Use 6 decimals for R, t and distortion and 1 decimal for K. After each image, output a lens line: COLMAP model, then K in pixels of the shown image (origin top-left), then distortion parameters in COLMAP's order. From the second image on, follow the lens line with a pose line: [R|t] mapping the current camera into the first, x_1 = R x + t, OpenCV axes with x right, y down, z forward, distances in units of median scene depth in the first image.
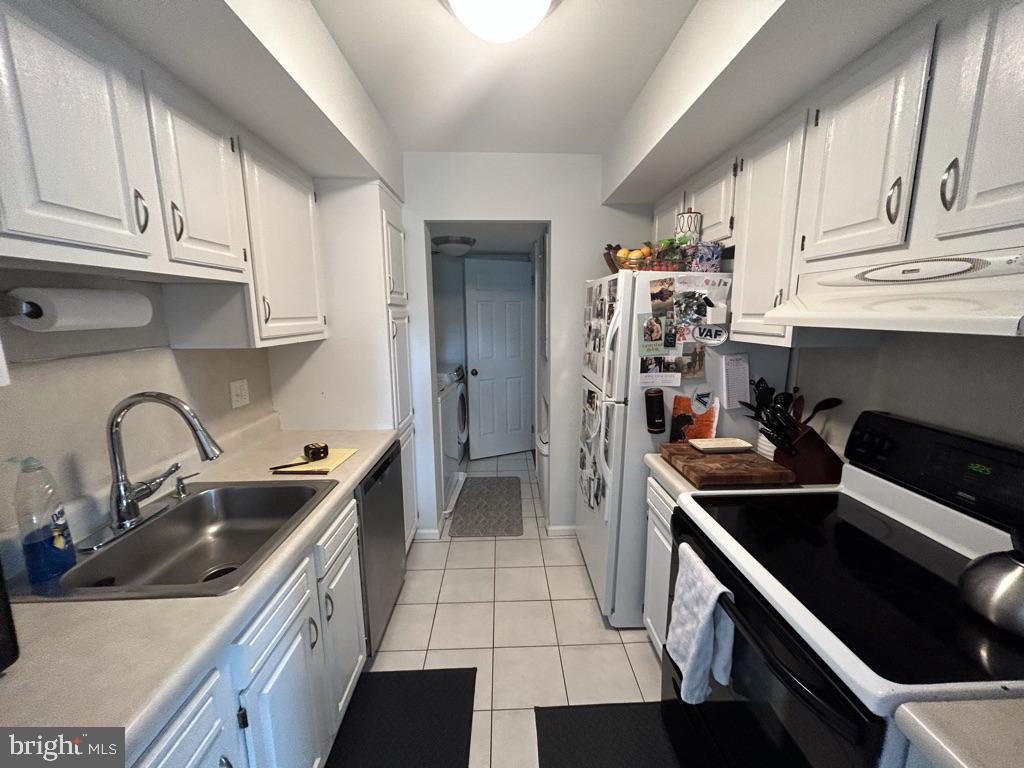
lens RADIAL K [[410.9, 0, 515.1], [0, 410.9, 382.4], [0, 0, 1]] dist [0.001184, 0.000243]
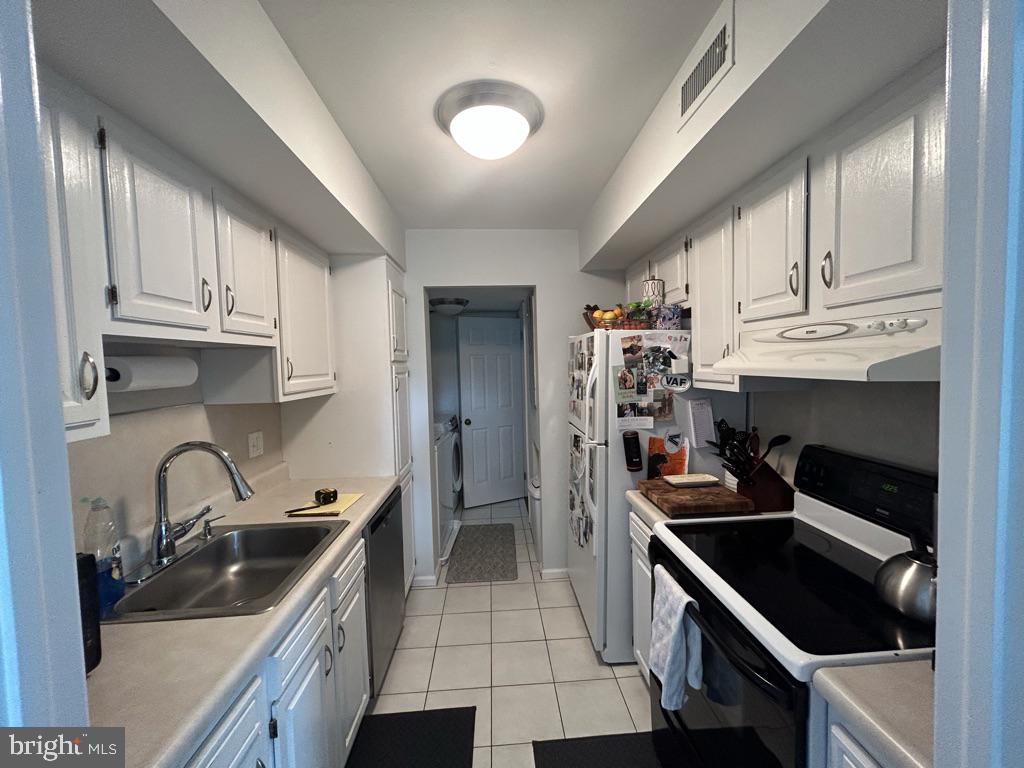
lens RADIAL K [[410.9, 0, 515.1], [0, 410.9, 382.4], [0, 0, 1]] dist [0.001184, 0.000243]
pose [[0.999536, -0.019939, 0.023039, -0.002498], [0.022599, 0.992316, -0.121647, 0.014384], [-0.020436, 0.122112, 0.992306, -0.148425]]
